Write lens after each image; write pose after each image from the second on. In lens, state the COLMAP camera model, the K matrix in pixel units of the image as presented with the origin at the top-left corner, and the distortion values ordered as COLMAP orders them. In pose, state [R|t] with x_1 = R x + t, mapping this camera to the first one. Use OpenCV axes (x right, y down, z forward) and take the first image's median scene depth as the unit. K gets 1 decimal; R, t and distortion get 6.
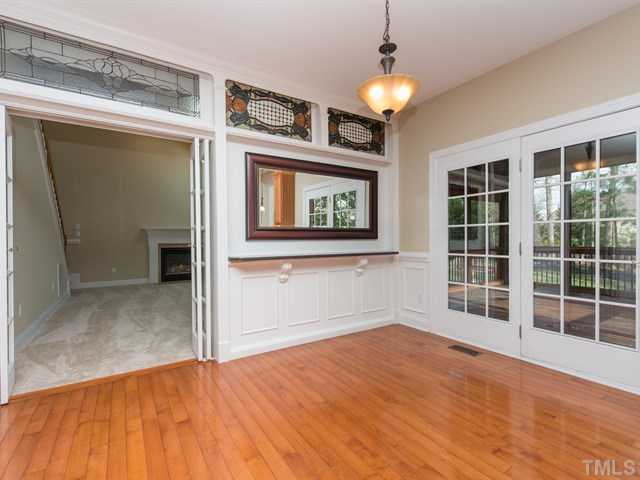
lens RADIAL K [[325.3, 0, 322.3], [0, 325.3, 239.1], [0, 0, 1]] dist [0.014903, -0.003346]
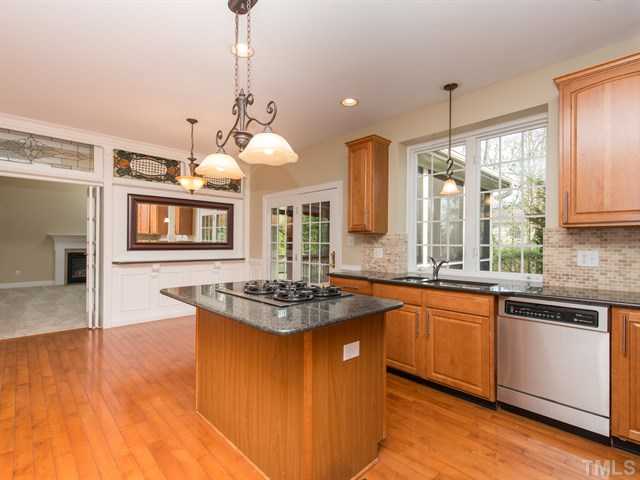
lens RADIAL K [[325.3, 0, 323.4], [0, 325.3, 240.4], [0, 0, 1]] dist [0.014903, -0.003346]
pose [[0.980881, 0.016630, 0.193898, 0.372568], [-0.014671, 0.999826, -0.011534, -0.040701], [-0.194056, 0.008468, 0.980954, -0.689362]]
